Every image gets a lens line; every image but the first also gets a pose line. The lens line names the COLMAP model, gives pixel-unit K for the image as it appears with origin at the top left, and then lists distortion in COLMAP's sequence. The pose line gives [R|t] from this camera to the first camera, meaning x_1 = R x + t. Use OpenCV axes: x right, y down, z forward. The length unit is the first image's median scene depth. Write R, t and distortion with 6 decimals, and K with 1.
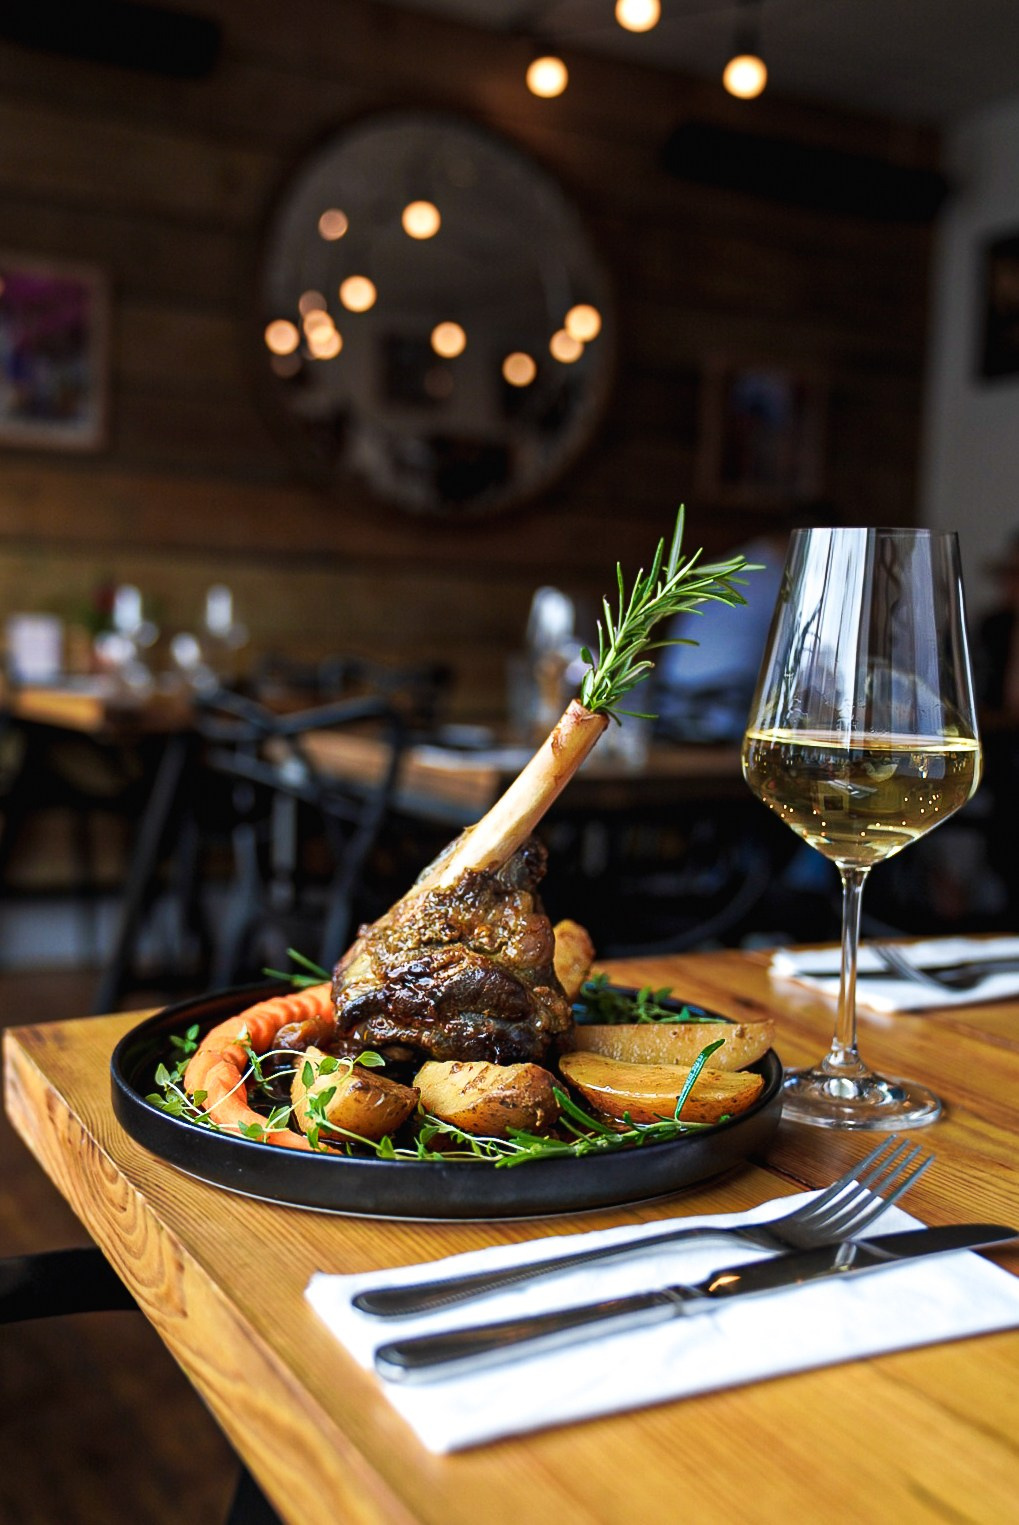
lens RADIAL K [[1522.2, 0, 507.0], [0, 1522.2, 748.2], [0, 0, 1]] dist [-0.011408, 0.000000]
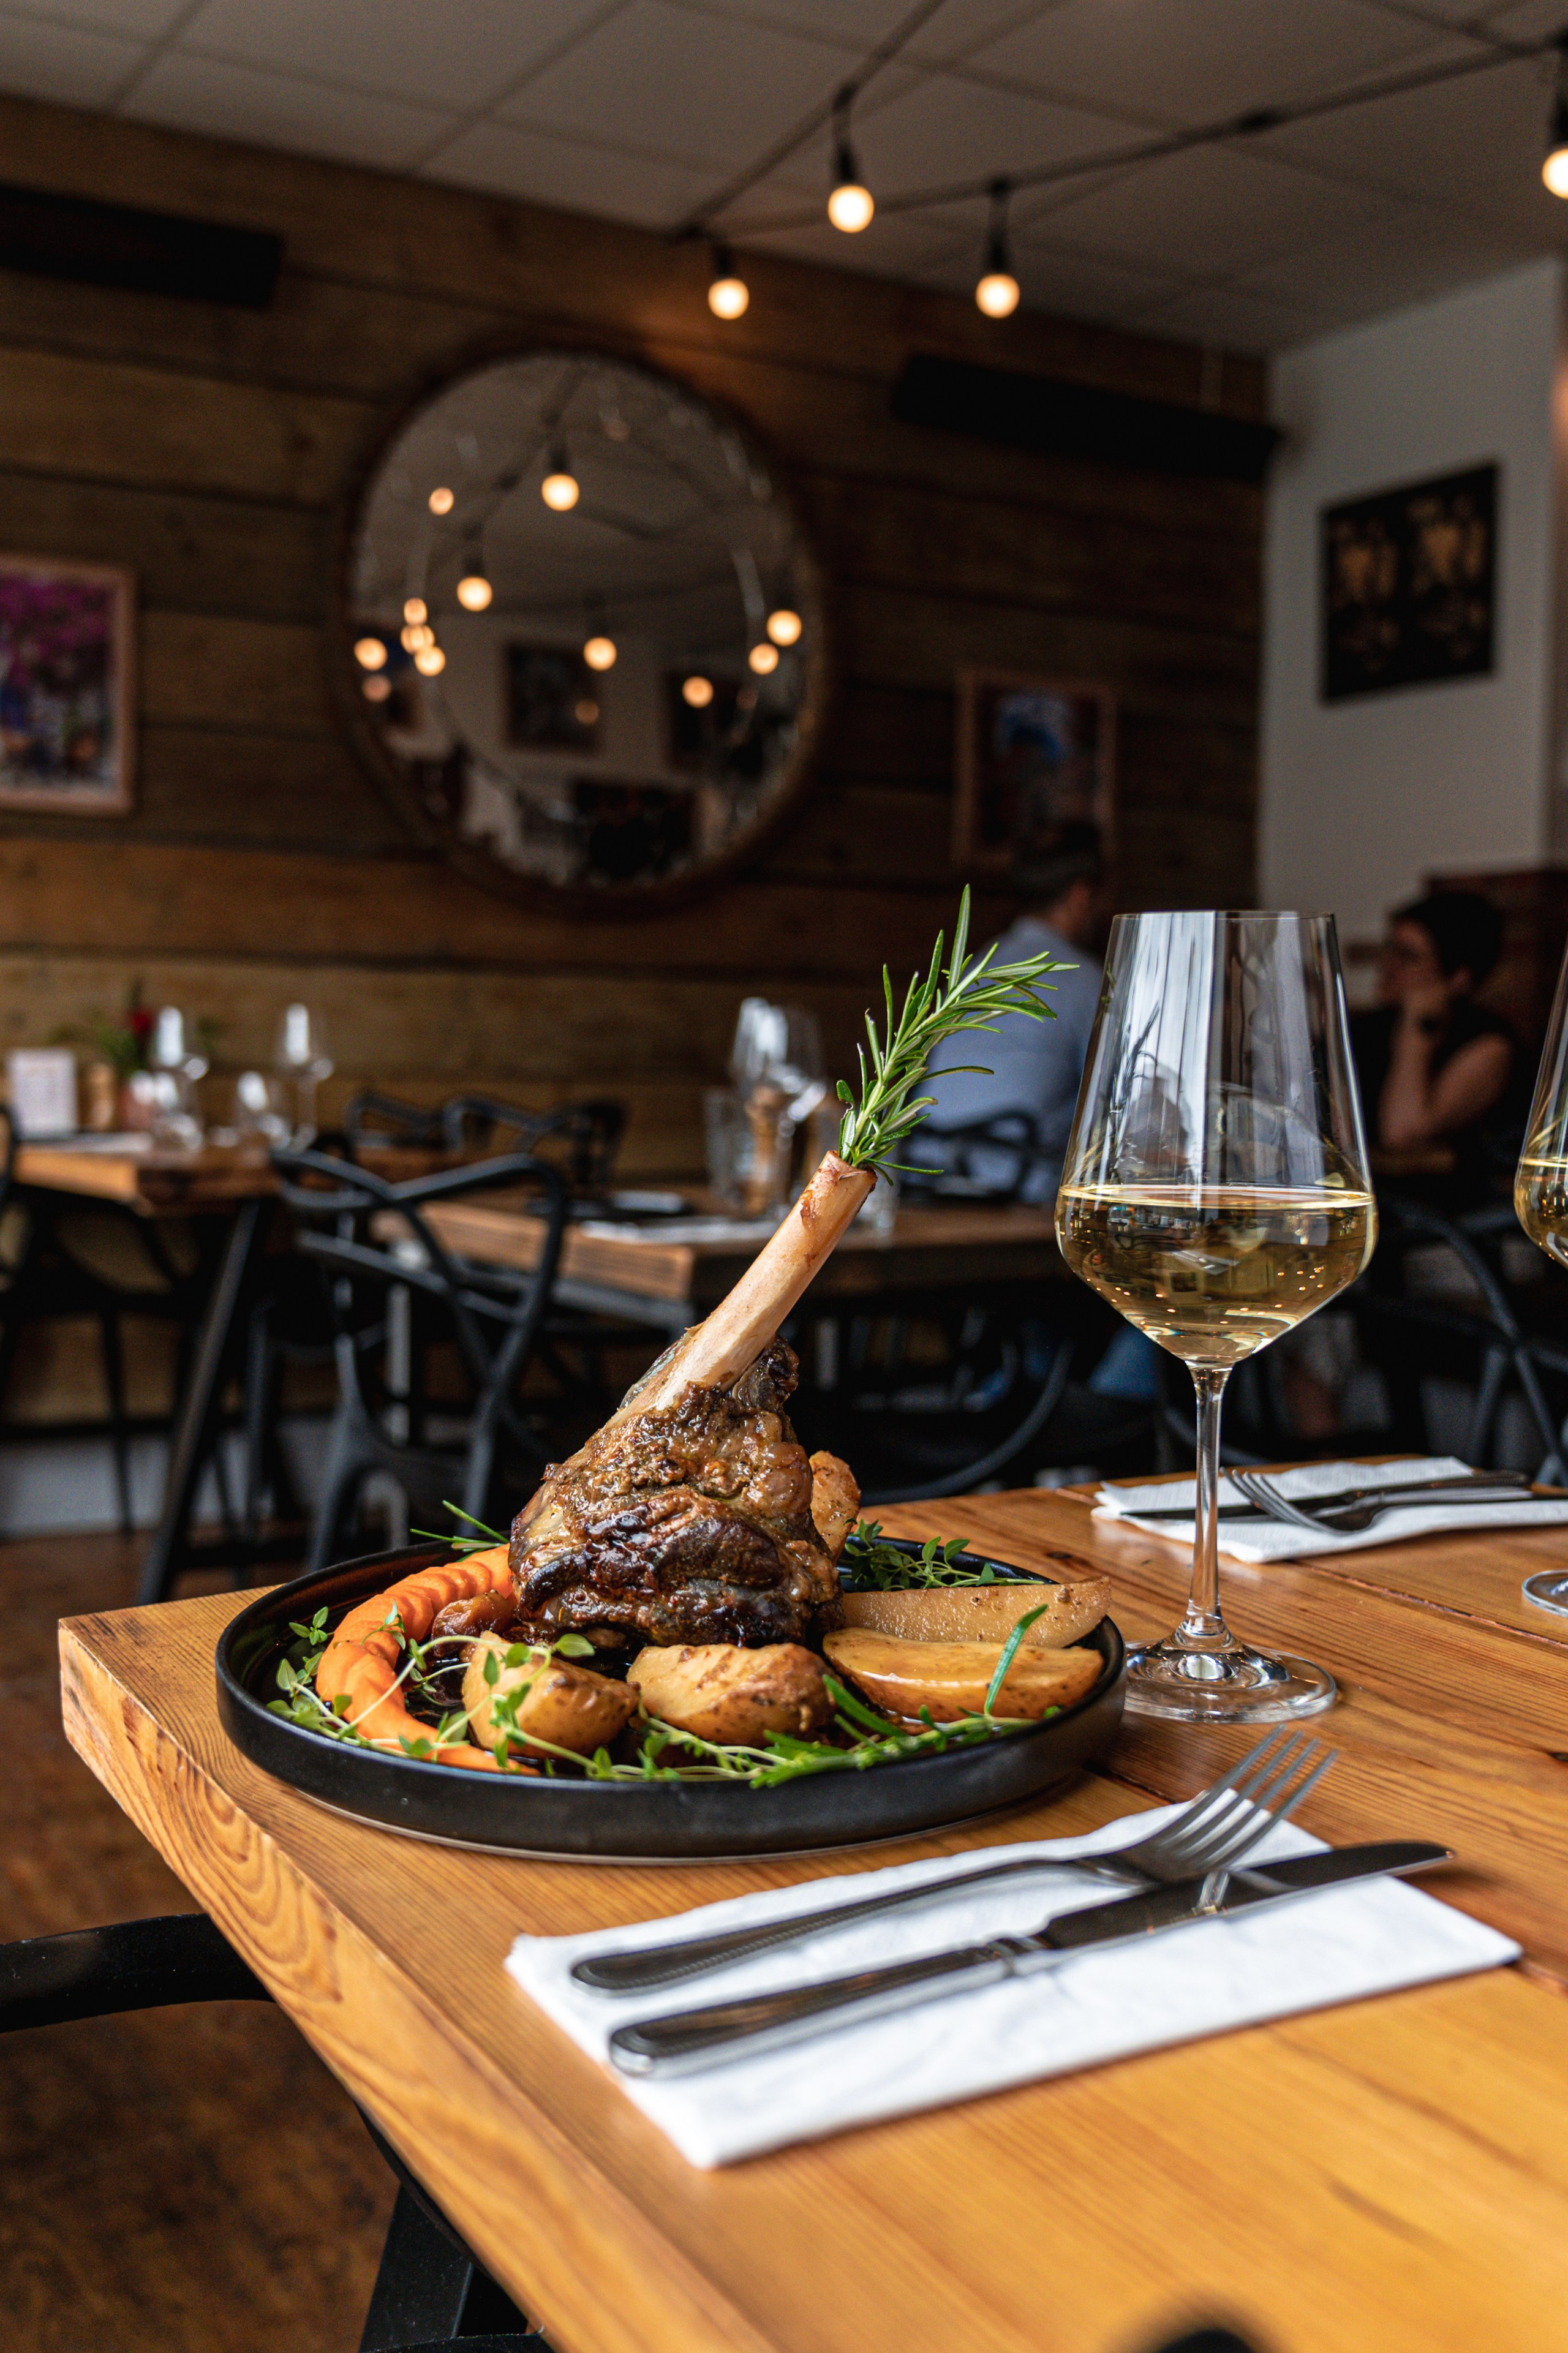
lens RADIAL K [[2116.2, 0, 739.4], [0, 2116.2, 1166.6], [0, 0, 1]] dist [-0.034103, -0.012962]
pose [[0.999413, -0.023595, 0.024841, -0.025421], [0.024136, 0.999473, -0.021721, -0.003105], [-0.024315, 0.022307, 0.999455, -0.026551]]
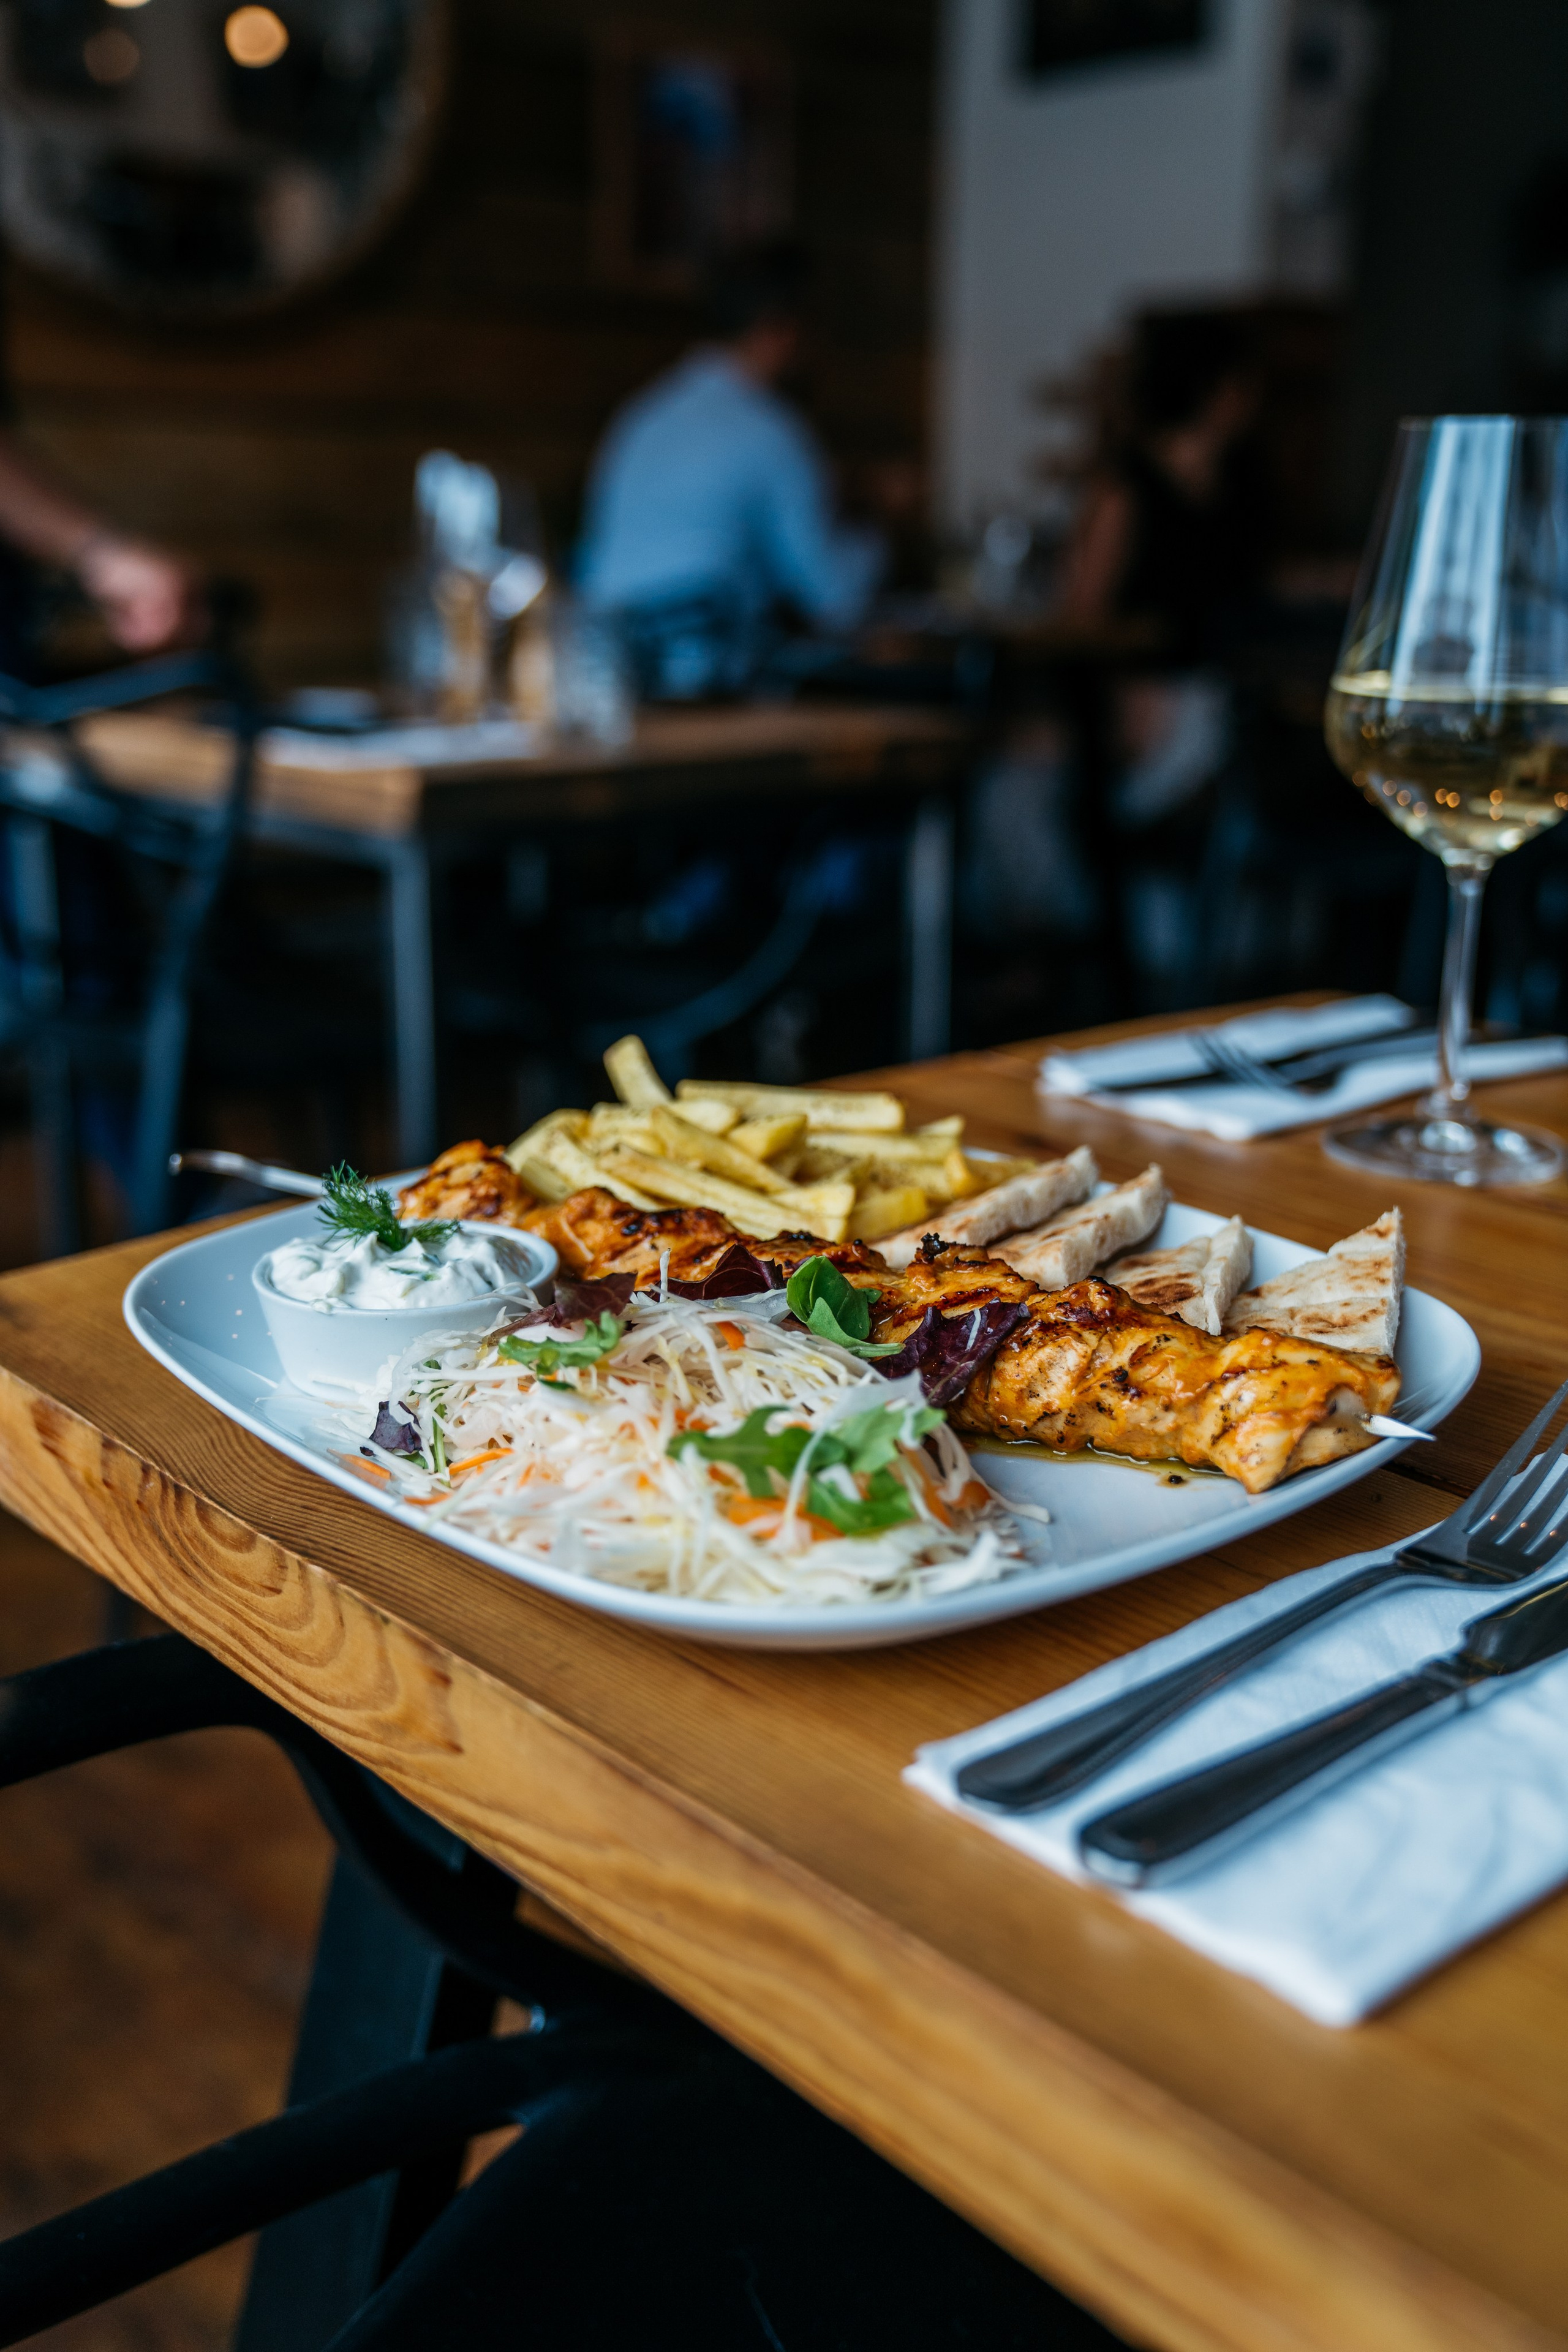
lens RADIAL K [[2348.1, 0, 786.4], [0, 2348.1, 1180.3], [0, 0, 1]] dist [0.005657, 0.000000]
pose [[0.972518, -0.088503, 0.215351, -0.205442], [0.042264, 0.976675, 0.210524, -0.041450], [-0.228960, -0.195637, 0.953574, 0.070856]]
